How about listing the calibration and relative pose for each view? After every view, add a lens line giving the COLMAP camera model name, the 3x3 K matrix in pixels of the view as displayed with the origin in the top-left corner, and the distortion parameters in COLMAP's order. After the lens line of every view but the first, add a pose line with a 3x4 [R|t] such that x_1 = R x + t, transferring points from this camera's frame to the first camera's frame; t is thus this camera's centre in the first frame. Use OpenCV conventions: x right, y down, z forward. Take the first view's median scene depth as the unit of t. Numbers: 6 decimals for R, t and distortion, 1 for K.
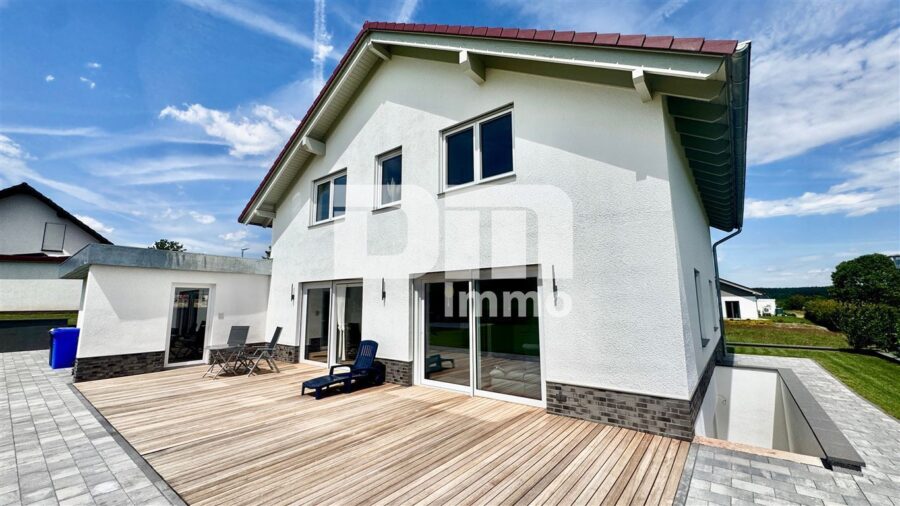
lens RADIAL K [[357.7, 0, 450.0], [0, 357.7, 253.0], [0, 0, 1]] dist [-0.003492, 0.000153]
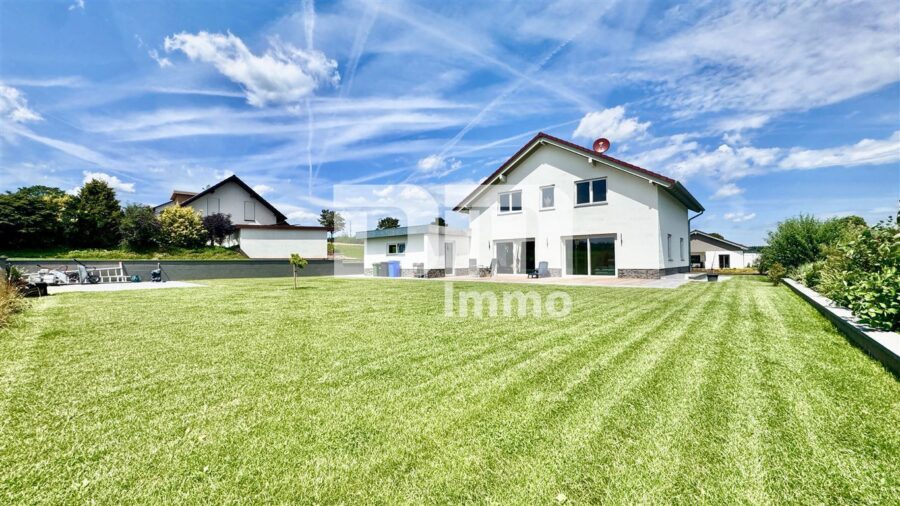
lens RADIAL K [[384.4, 0, 450.0], [0, 384.4, 253.0], [0, 0, 1]] dist [0.017523, -0.000001]
pose [[0.999987, -0.004583, 0.002448, -0.756467], [0.004286, 0.993936, 0.109878, -0.109223], [-0.002937, -0.109866, 0.993942, -1.476673]]
